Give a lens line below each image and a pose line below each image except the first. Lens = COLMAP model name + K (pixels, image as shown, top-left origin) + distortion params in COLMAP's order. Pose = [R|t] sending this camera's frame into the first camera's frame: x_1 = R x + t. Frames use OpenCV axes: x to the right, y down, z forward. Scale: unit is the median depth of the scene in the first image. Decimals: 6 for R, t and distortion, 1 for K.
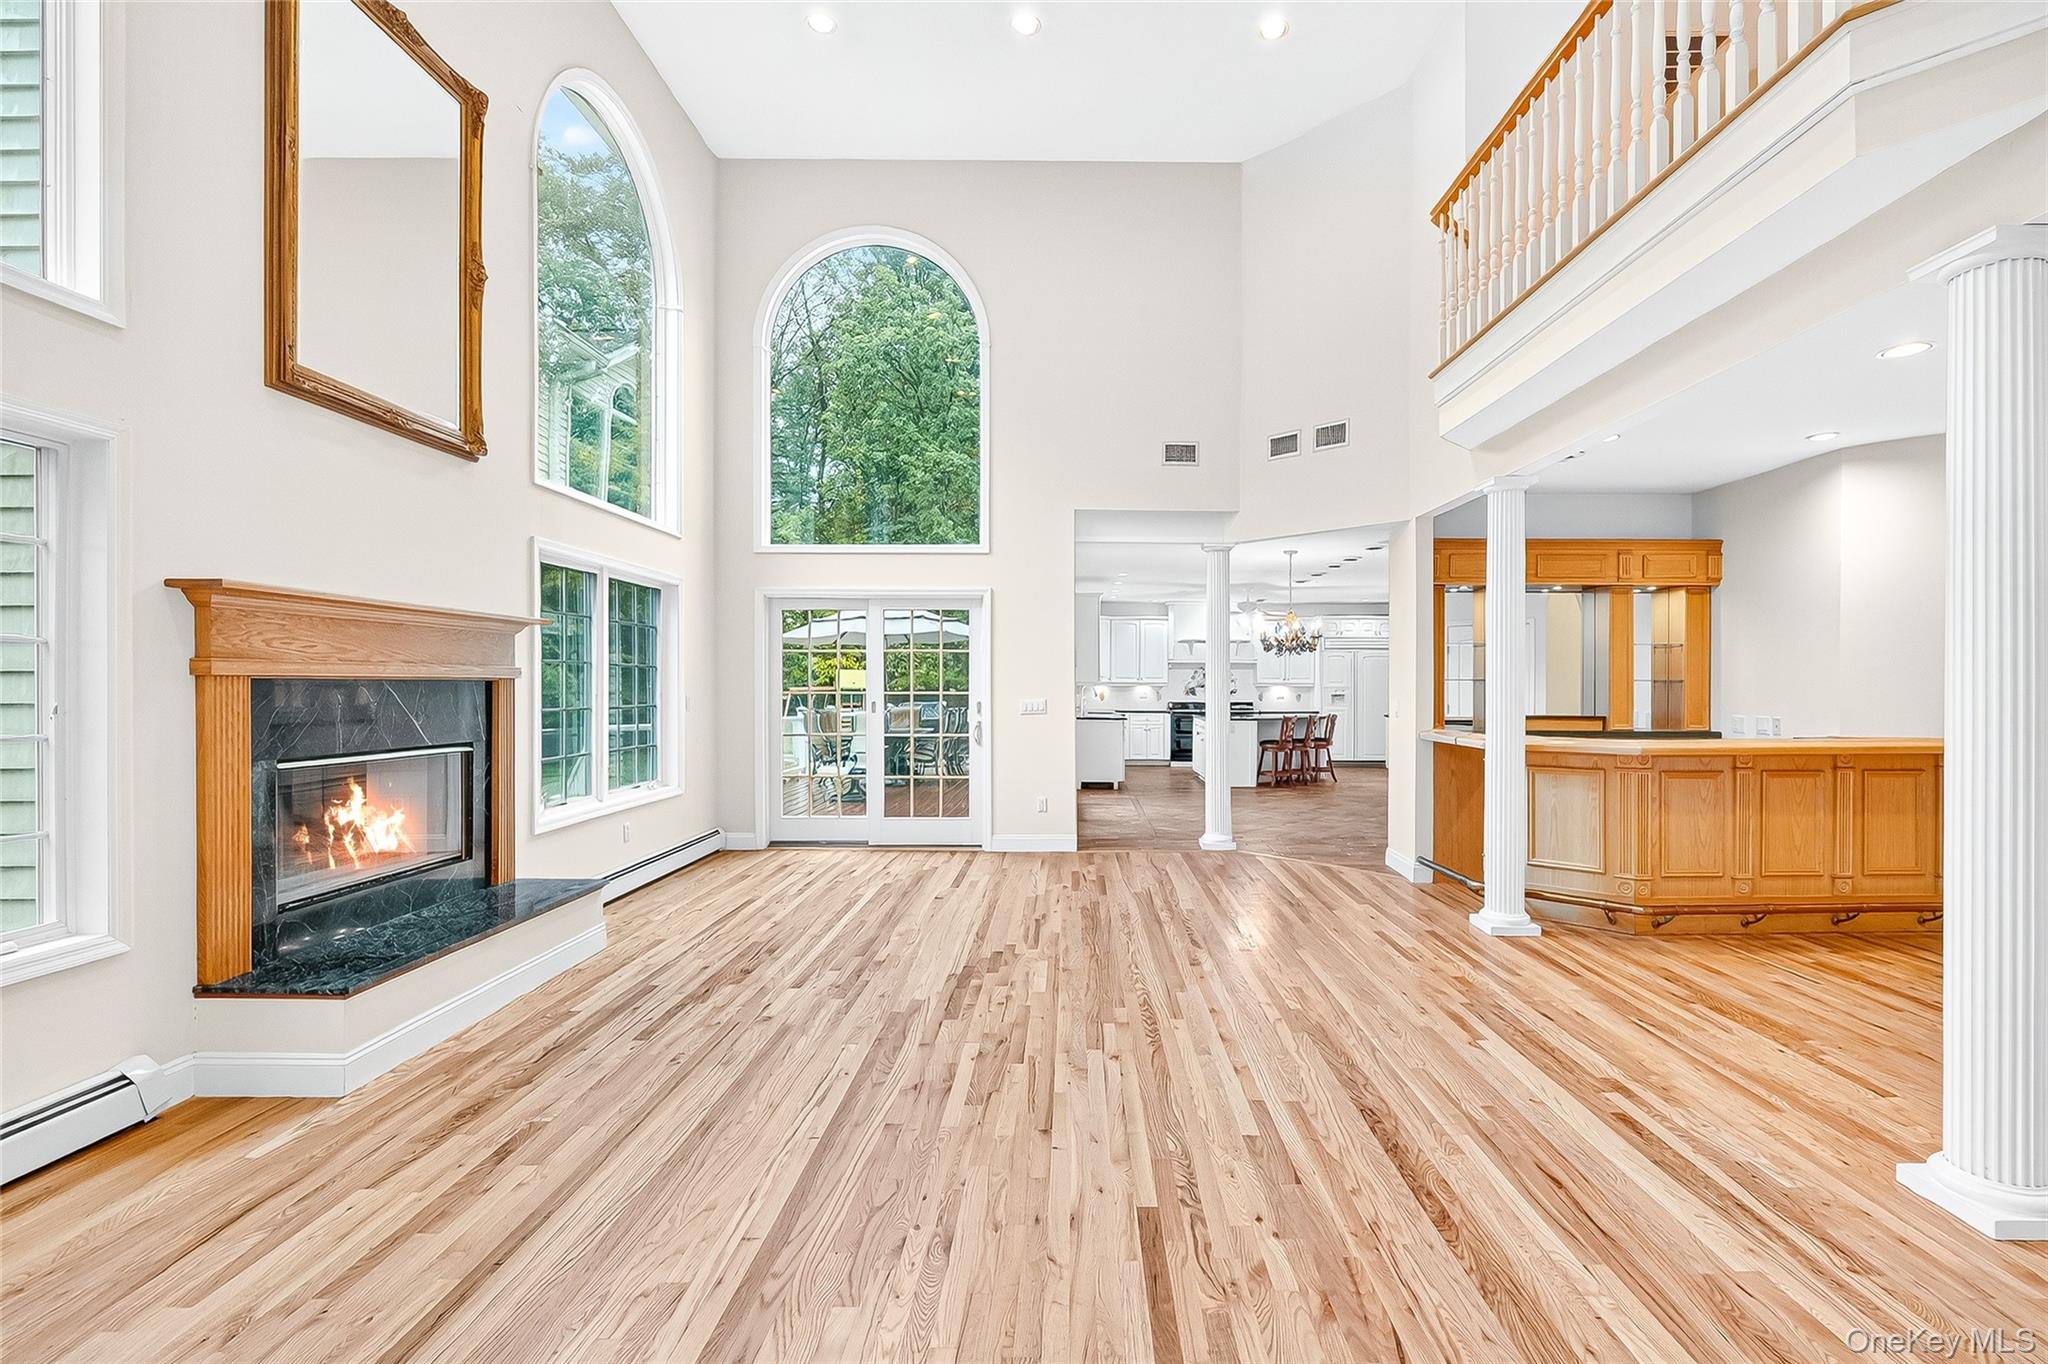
lens RADIAL K [[922.5, 0, 1031.5], [0, 922.5, 691.2], [0, 0, 1]] dist [-0.003001, 0.001594]
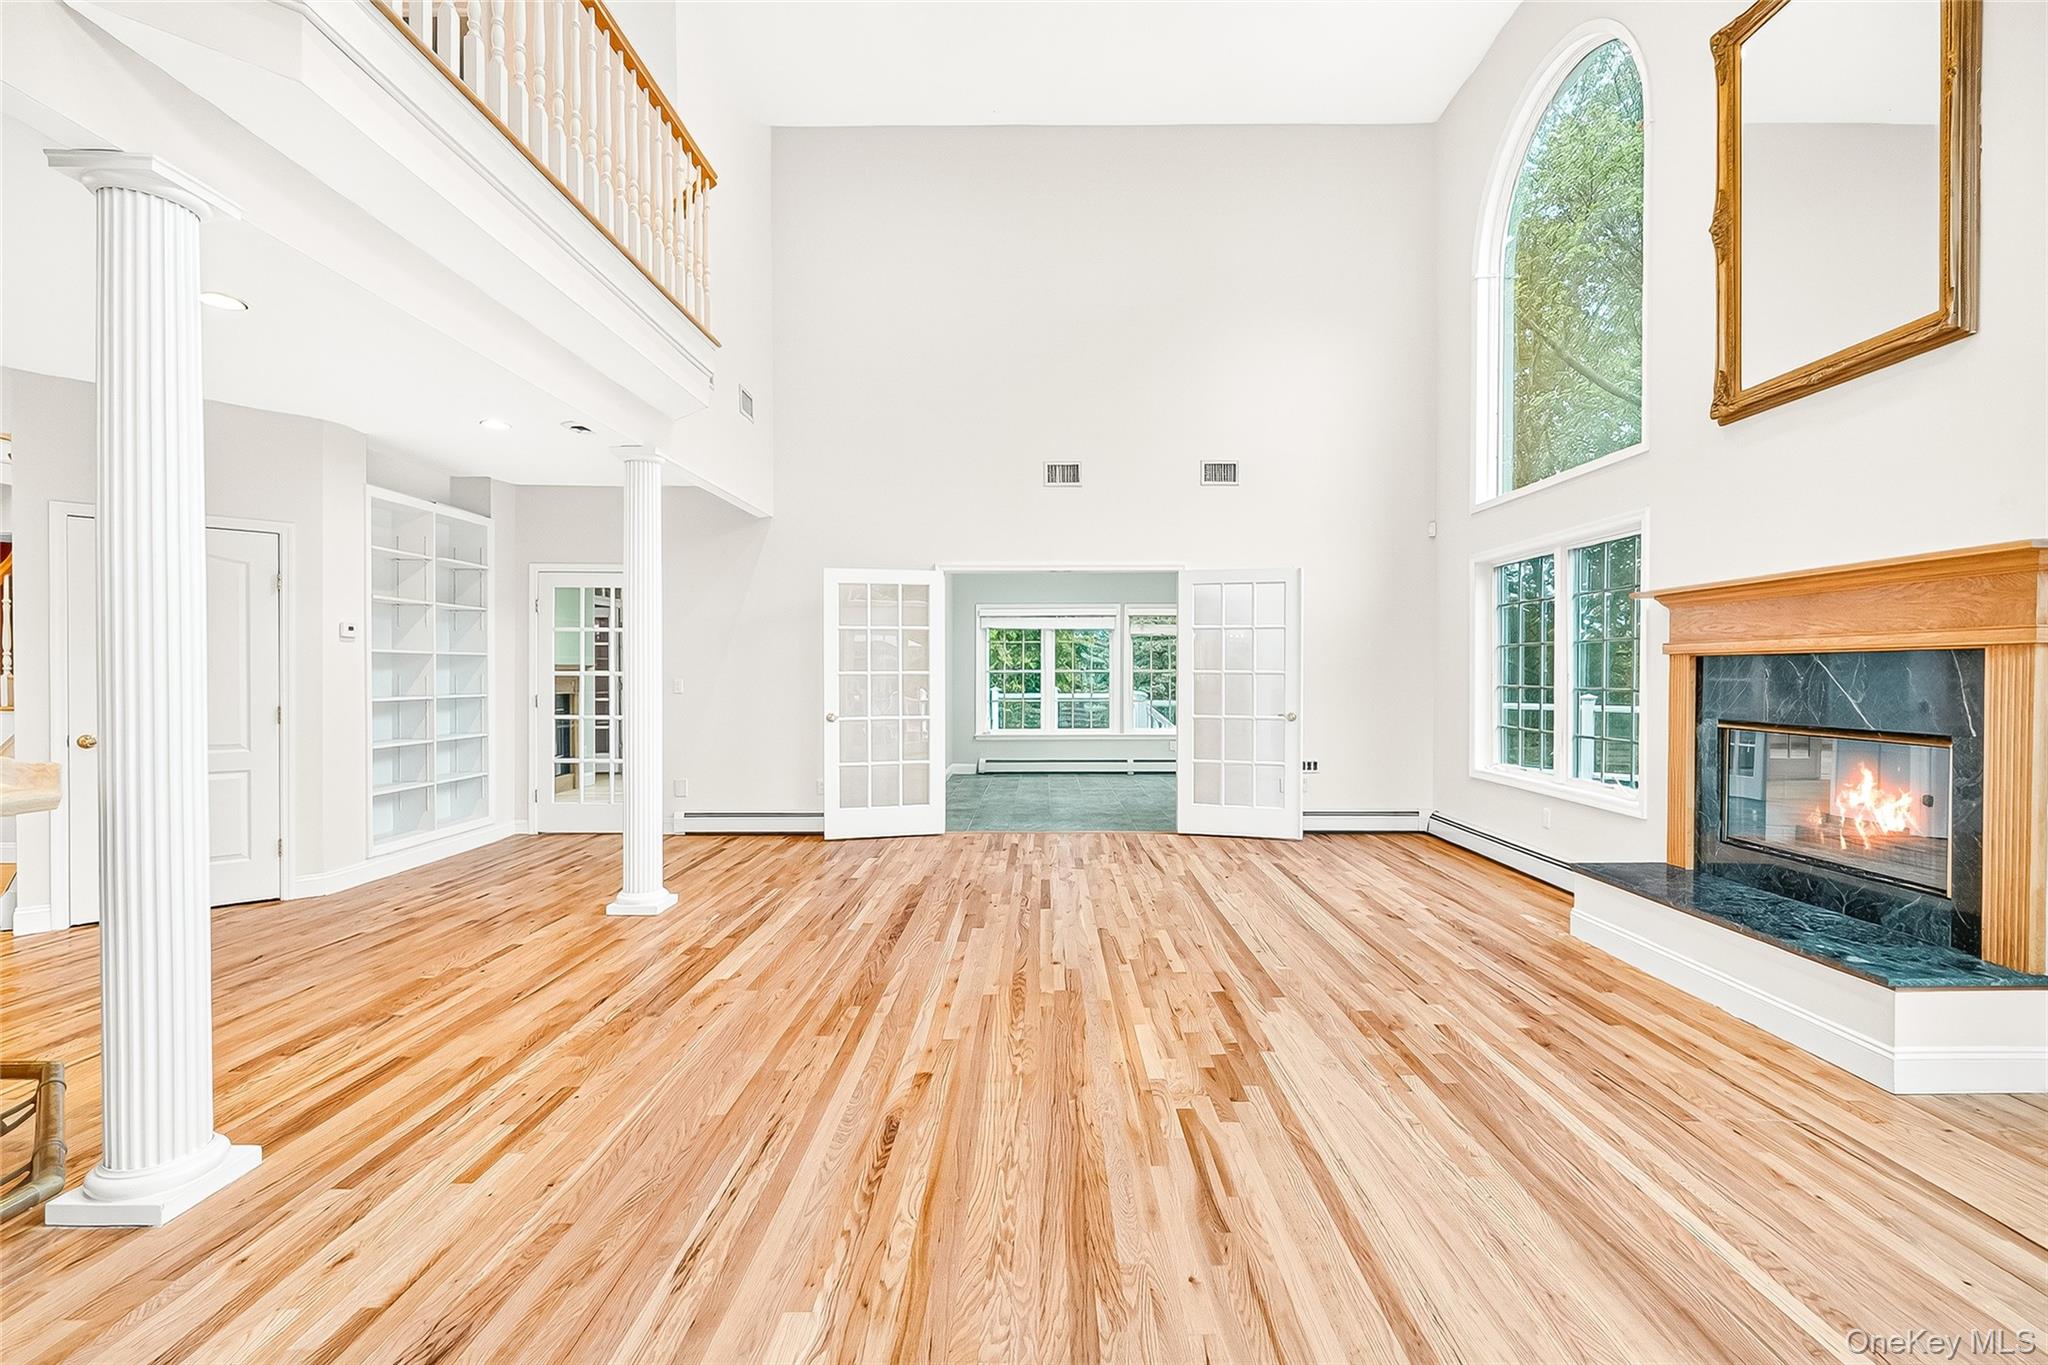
lens RADIAL K [[922.5, 0, 1022.7], [0, 922.5, 674.5], [0, 0, 1]] dist [-0.003001, 0.001594]
pose [[-0.999728, -0.002306, -0.023229, 0.151059], [-0.002477, 0.999970, 0.007345, 0.006050], [0.023211, 0.007401, -0.999703, 2.041031]]
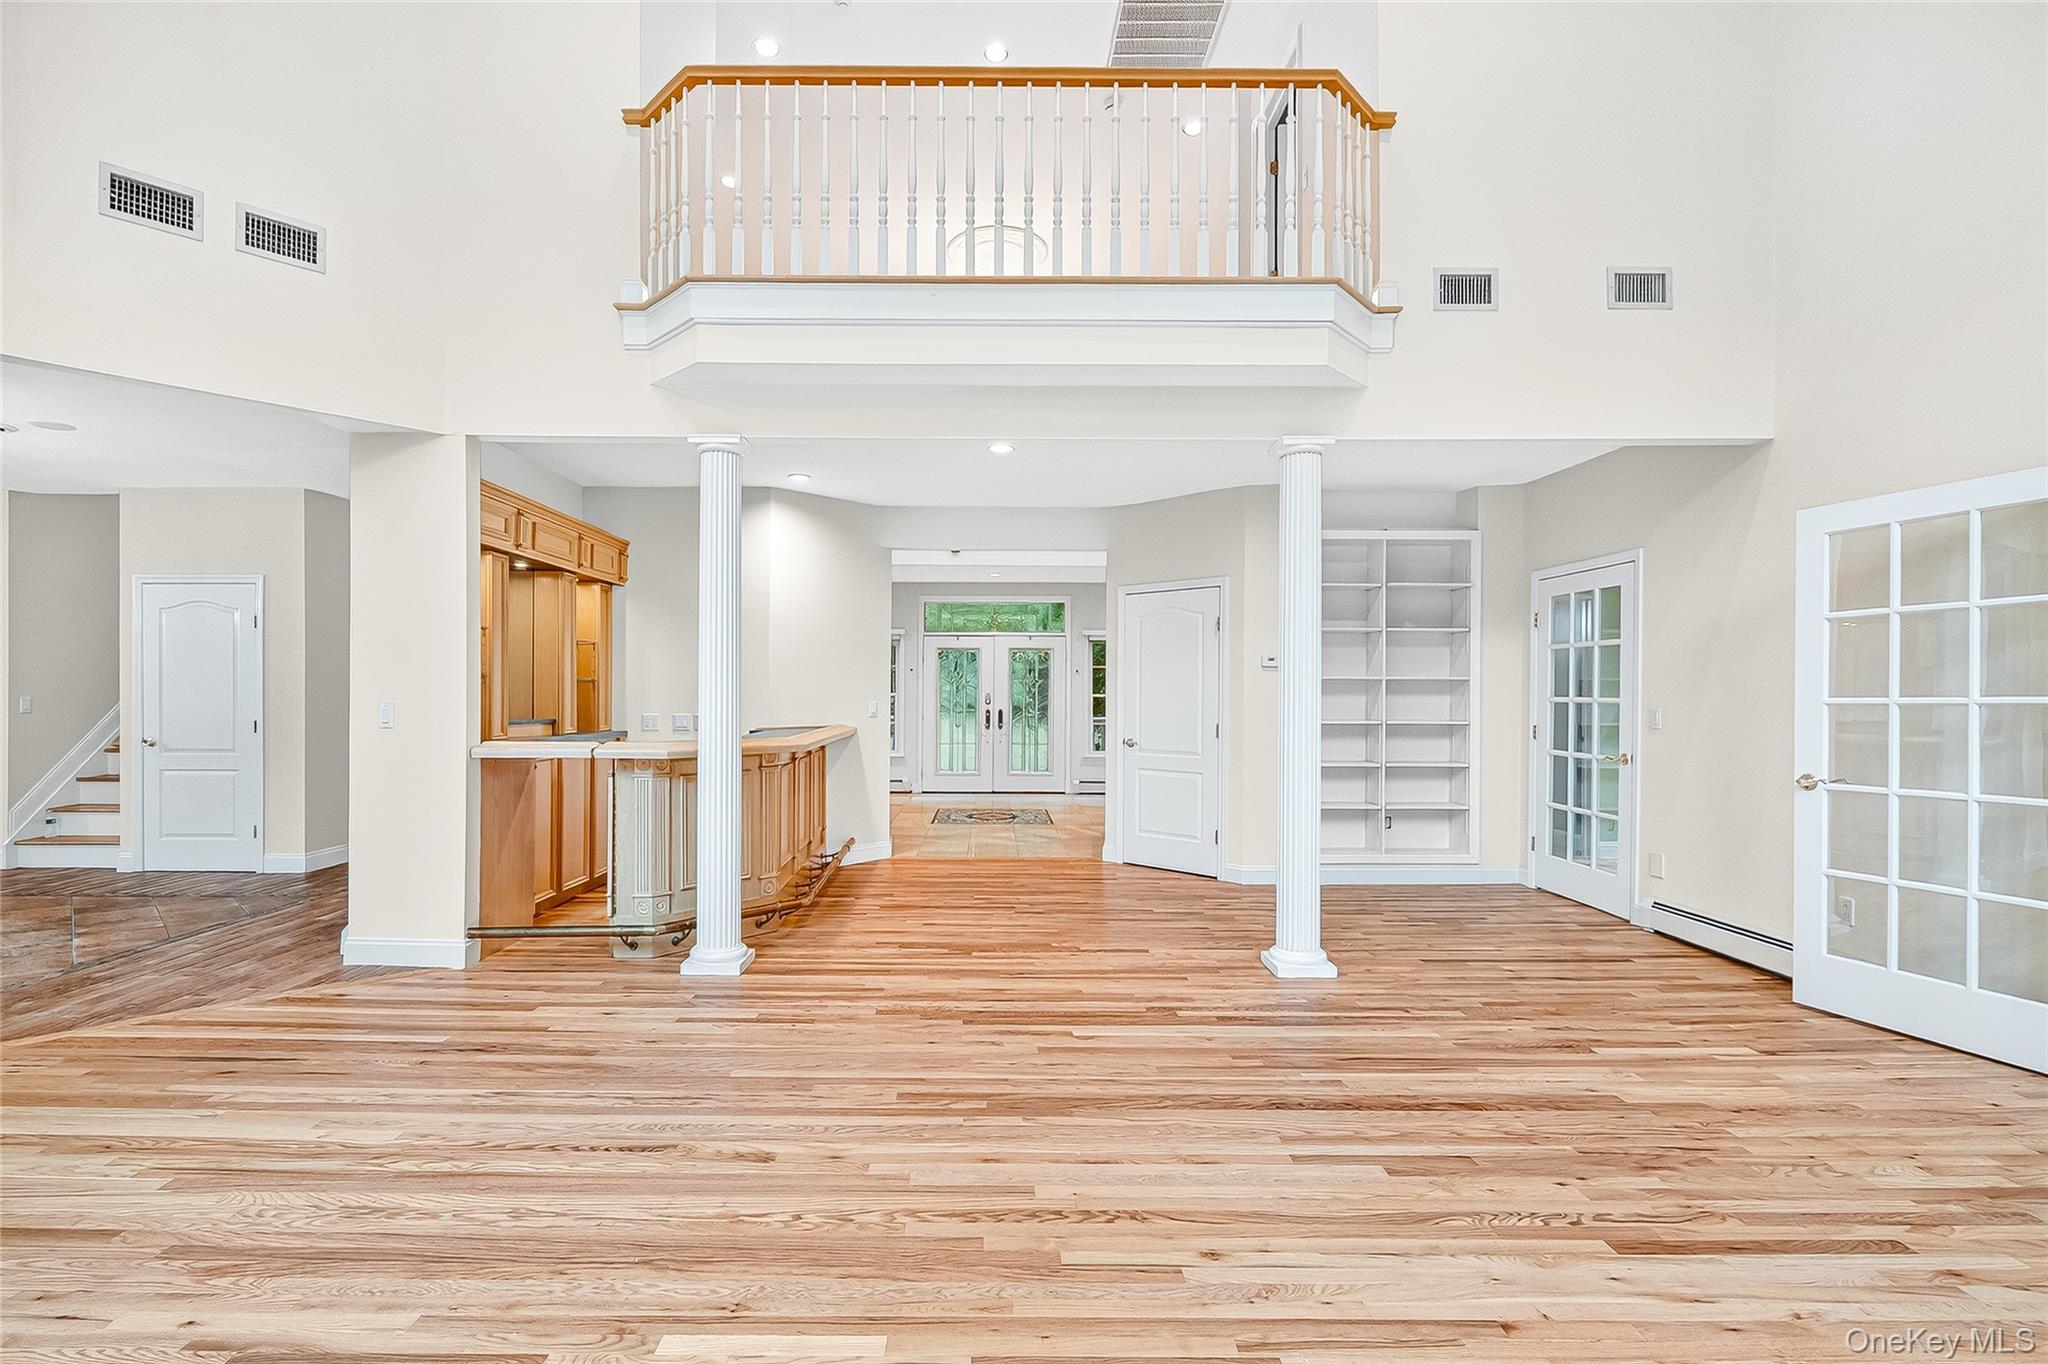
lens RADIAL K [[922.5, 0, 1018.7], [0, 922.5, 699.4], [0, 0, 1]] dist [-0.003001, 0.001594]
pose [[-0.043803, -0.005922, 0.999023, -0.496163], [0.002538, 0.999979, 0.006039, 0.008373], [-0.999037, 0.002801, -0.043788, 1.068364]]
